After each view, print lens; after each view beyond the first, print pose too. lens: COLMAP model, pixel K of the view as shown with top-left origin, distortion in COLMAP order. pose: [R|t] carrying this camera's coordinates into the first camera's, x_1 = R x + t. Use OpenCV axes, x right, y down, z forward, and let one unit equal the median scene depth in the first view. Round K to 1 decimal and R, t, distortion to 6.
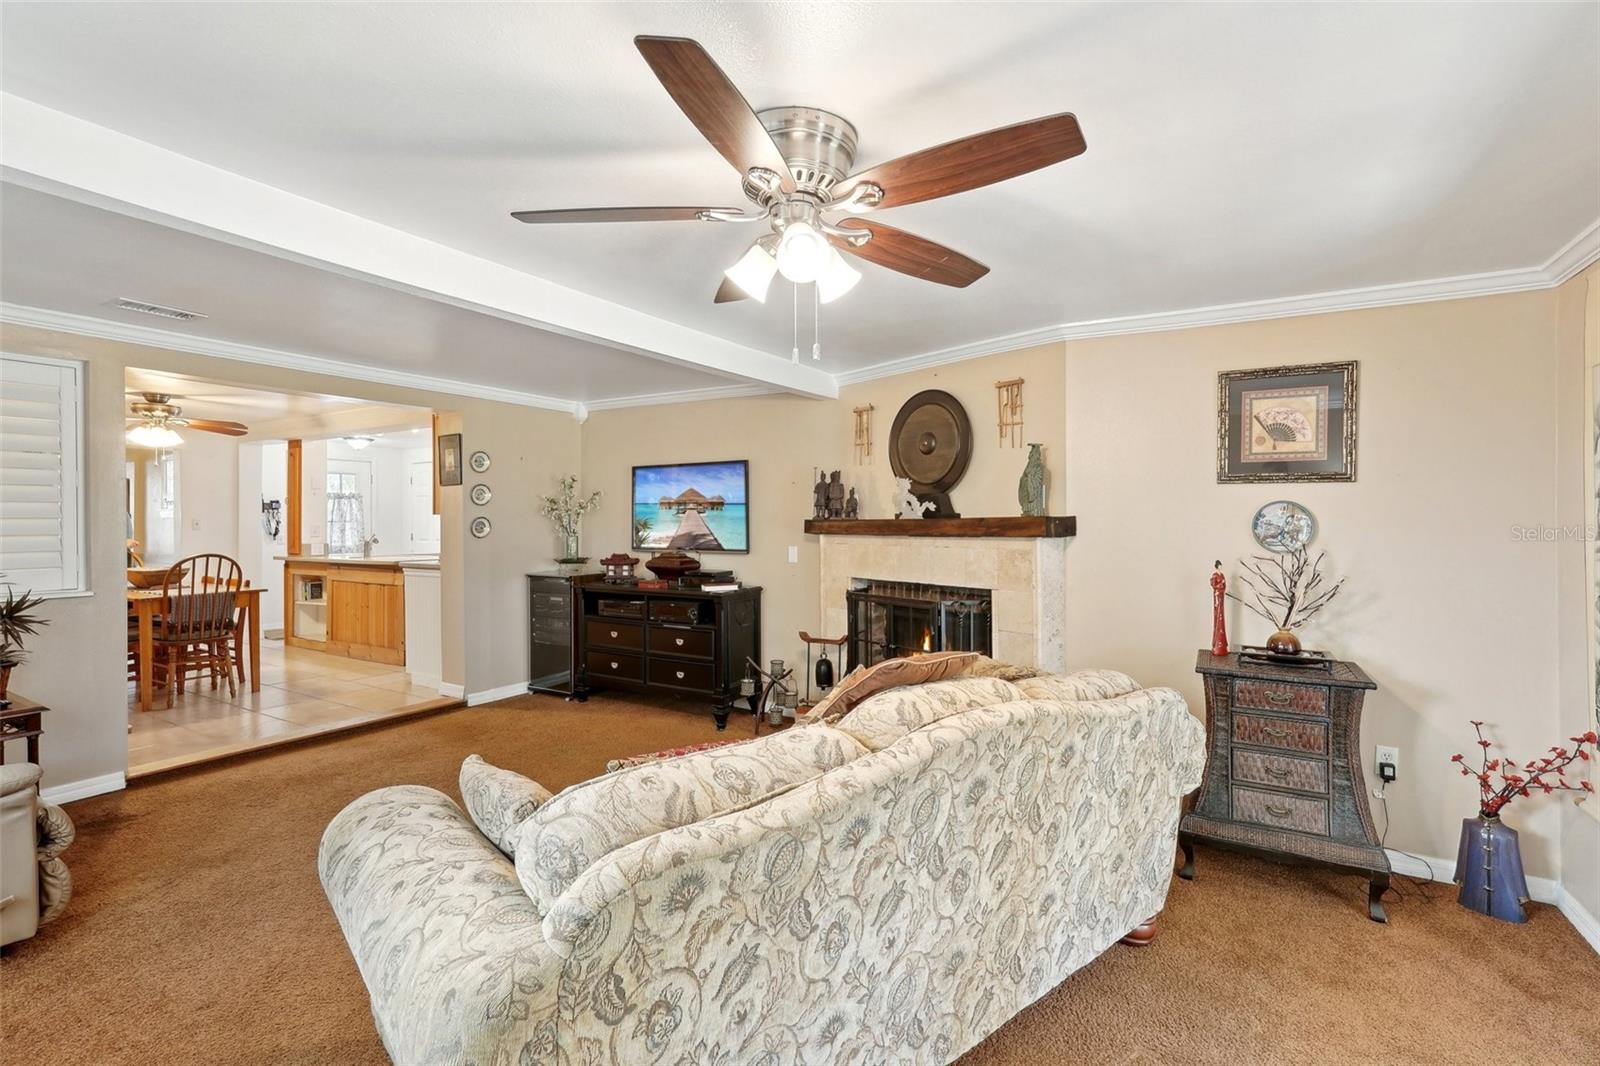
lens RADIAL K [[711.0, 0, 796.7], [0, 711.0, 531.7], [0, 0, 1]] dist [-0.002057, 0.000199]
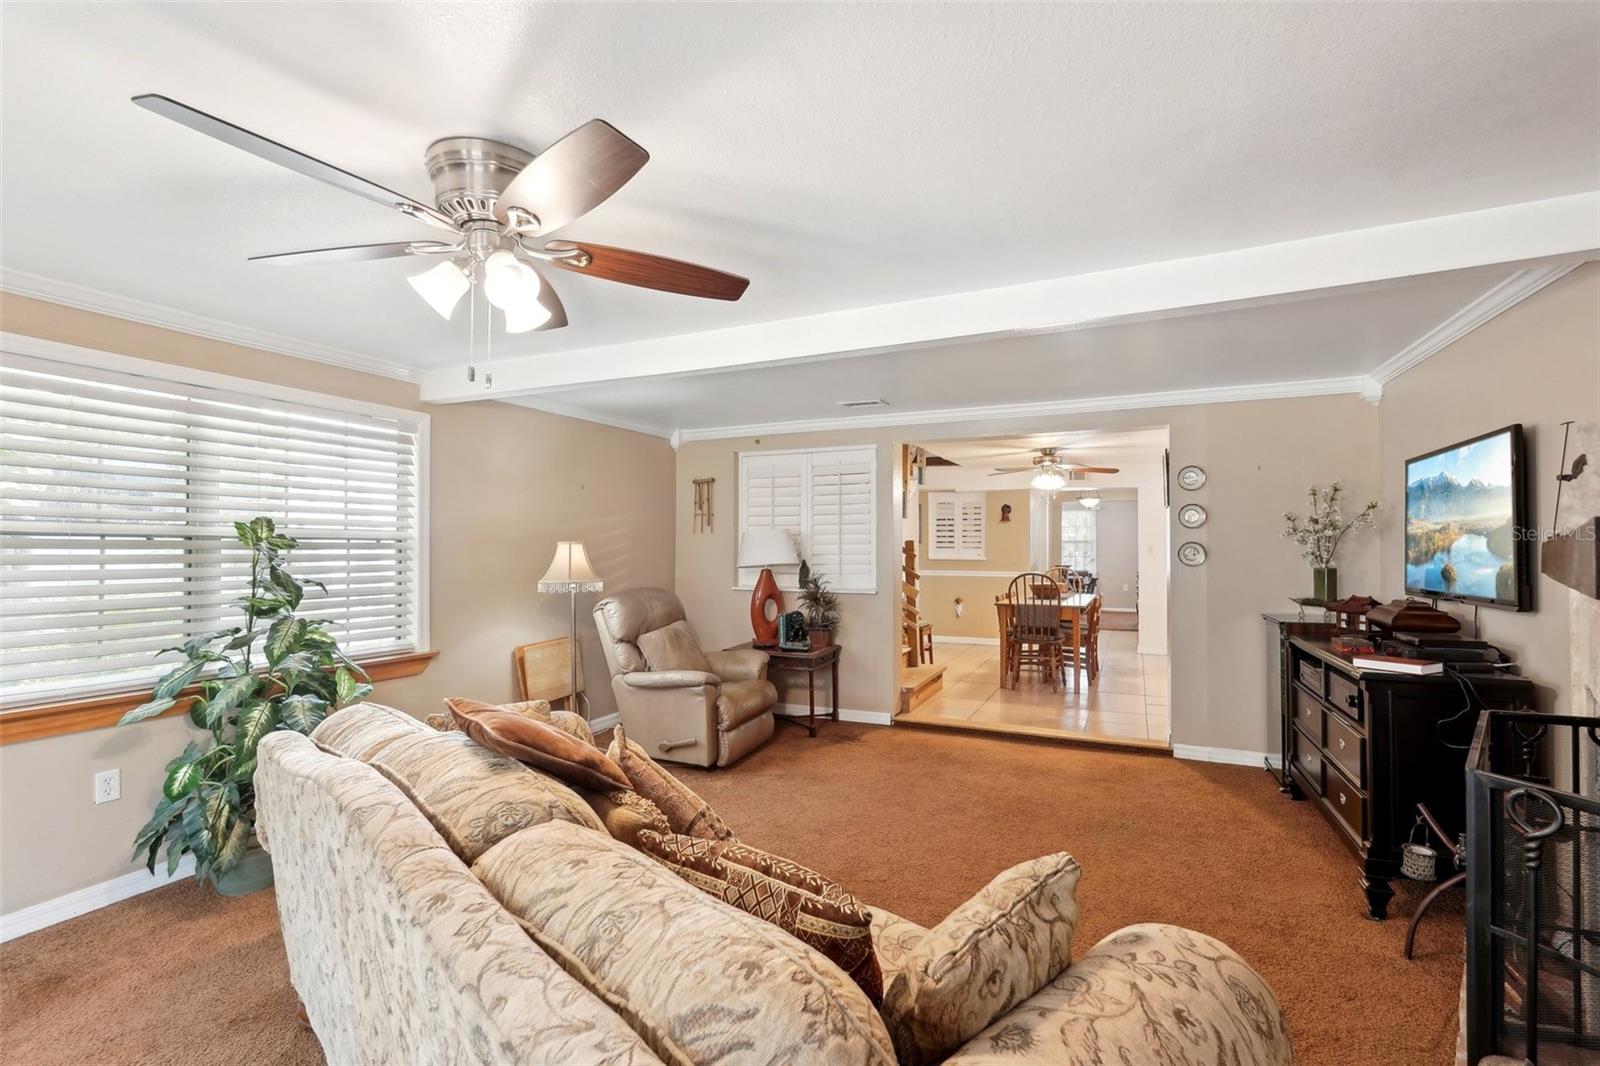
lens RADIAL K [[711.0, 0, 796.7], [0, 711.0, 531.7], [0, 0, 1]] dist [-0.002057, 0.000199]
pose [[0.110753, -0.021084, -0.993624, 0.370198], [-0.016872, 0.999591, -0.023091, -0.004816], [0.993705, 0.019321, 0.110352, 0.443368]]
